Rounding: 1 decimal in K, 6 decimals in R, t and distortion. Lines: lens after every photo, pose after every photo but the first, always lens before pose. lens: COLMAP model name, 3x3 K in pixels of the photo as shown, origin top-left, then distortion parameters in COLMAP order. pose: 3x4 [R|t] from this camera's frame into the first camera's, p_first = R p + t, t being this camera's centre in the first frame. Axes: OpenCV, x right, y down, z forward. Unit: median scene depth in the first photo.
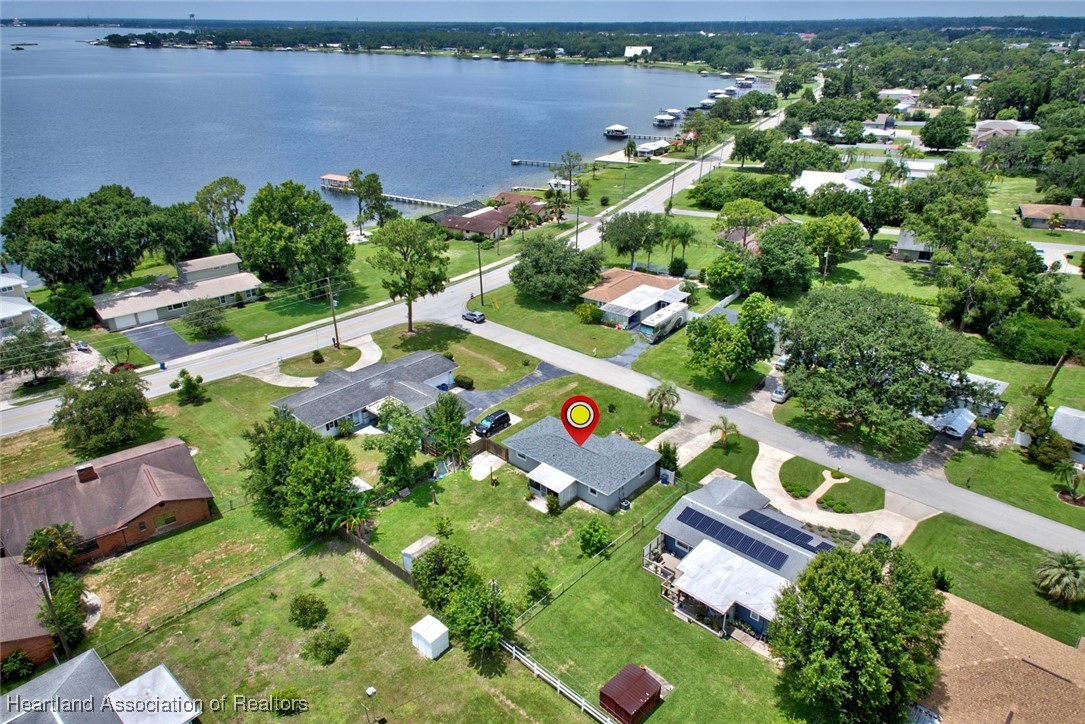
lens RADIAL K [[722.5, 0, 542.5], [0, 722.5, 362.0], [0, 0, 1]] dist [0.067974, -0.035810]
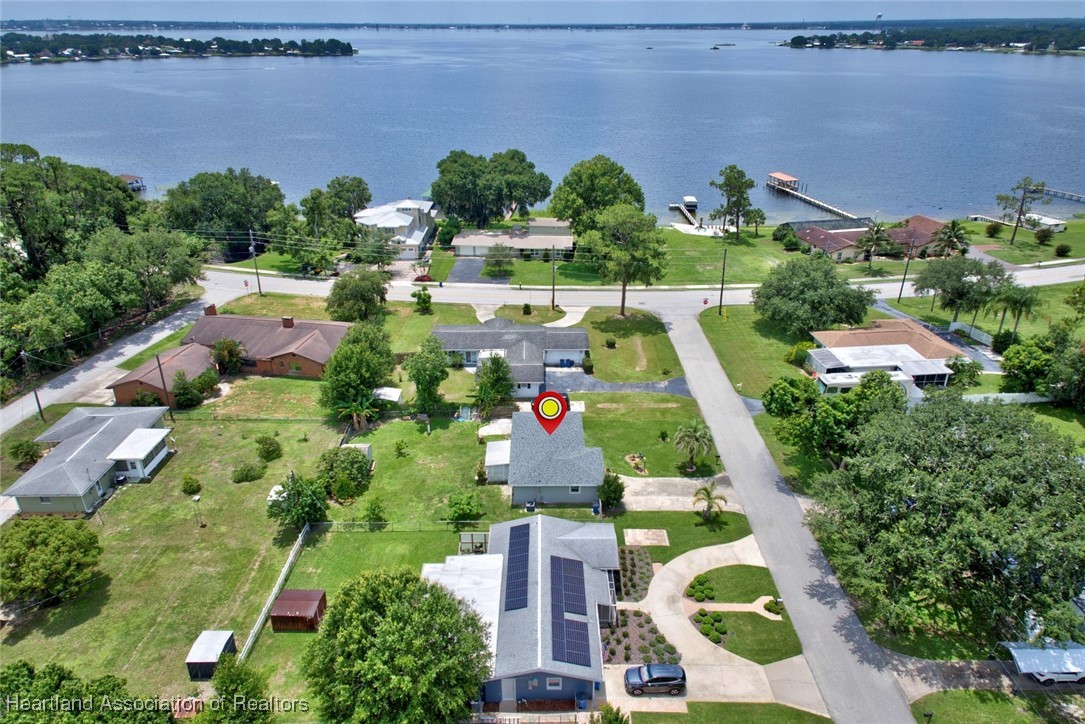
lens RADIAL K [[722.5, 0, 542.5], [0, 722.5, 362.0], [0, 0, 1]] dist [0.067974, -0.035810]
pose [[0.676656, 0.310540, -0.667609, 0.470820], [-0.311174, 0.942366, 0.122954, -0.073207], [0.667314, 0.124545, 0.734290, 0.177117]]
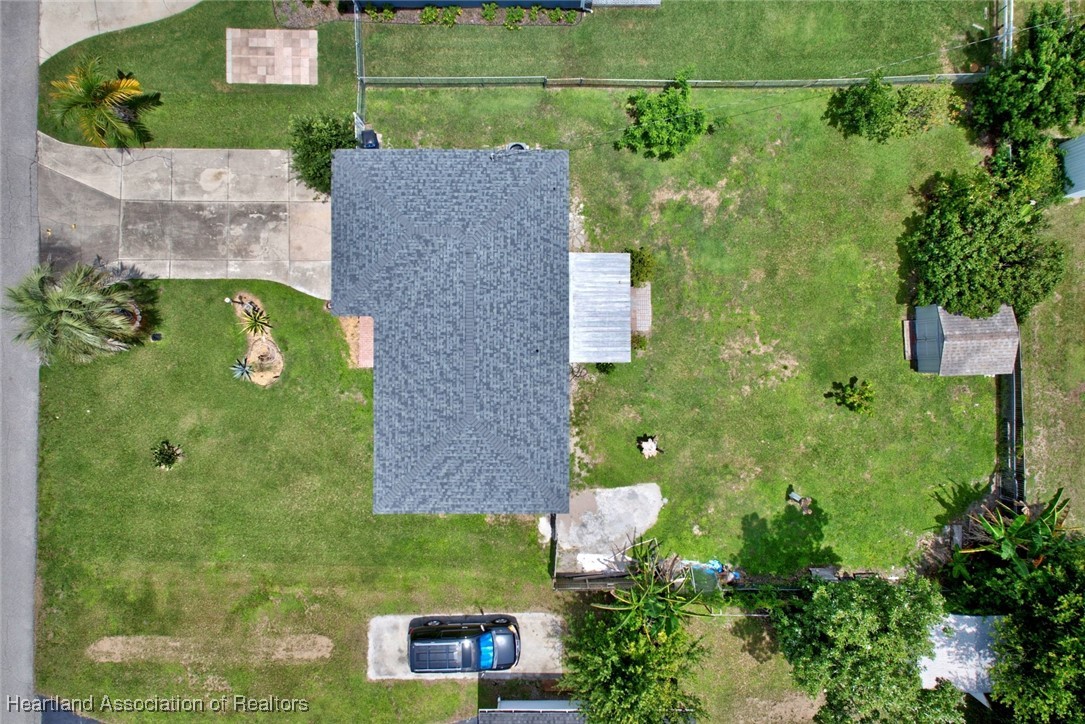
lens RADIAL K [[722.5, 0, 542.5], [0, 722.5, 362.0], [0, 0, 1]] dist [0.067974, -0.035810]
pose [[-0.671551, -0.740798, 0.015393, 0.002465], [0.319913, -0.271145, 0.907819, -0.150188], [-0.668337, 0.614572, 0.419079, 0.580855]]
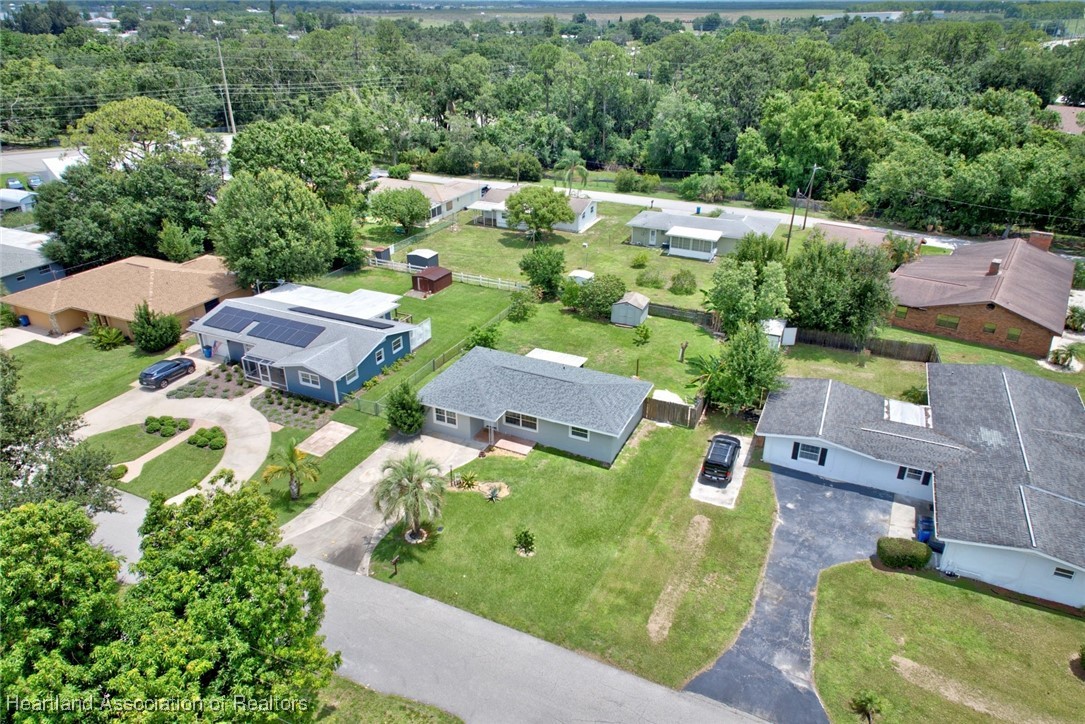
lens RADIAL K [[722.5, 0, 542.5], [0, 722.5, 362.0], [0, 0, 1]] dist [0.067974, -0.035810]
pose [[-0.951819, 0.132461, -0.276578, 0.159552], [-0.133094, 0.634094, 0.761715, -0.284302], [0.276274, 0.761826, -0.585913, 0.969841]]
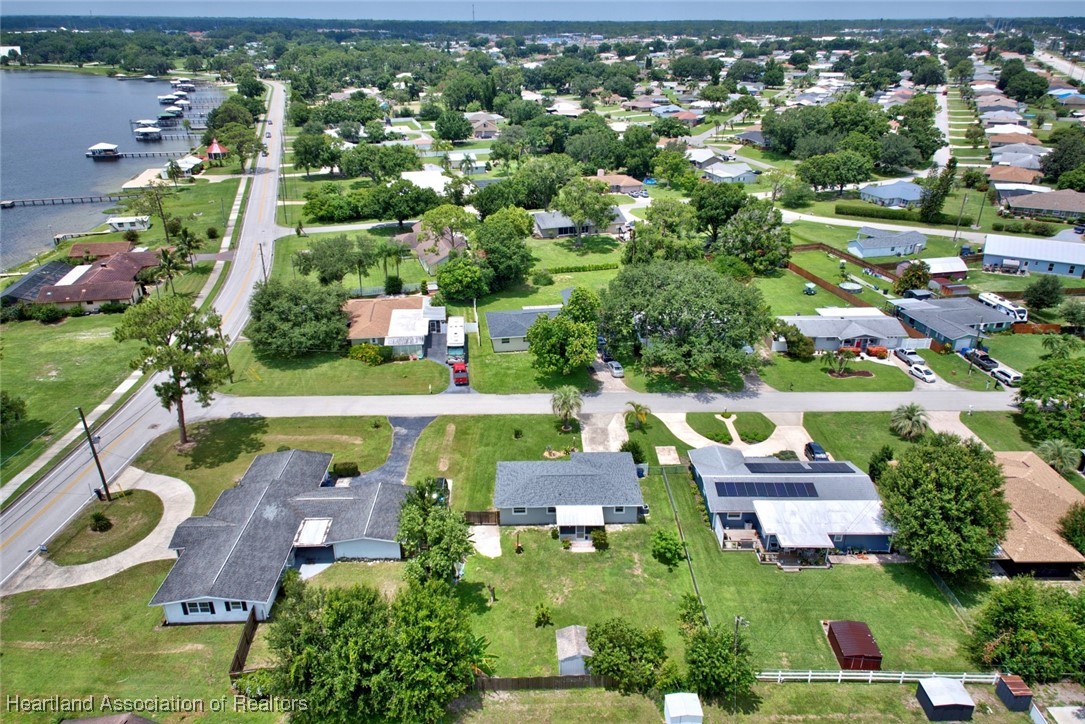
lens RADIAL K [[722.5, 0, 542.5], [0, 722.5, 362.0], [0, 0, 1]] dist [0.067974, -0.035810]
pose [[0.728770, -0.288390, 0.621068, -0.372783], [0.287307, 0.952071, 0.104959, -0.098282], [-0.621570, 0.101946, 0.776697, 0.178768]]
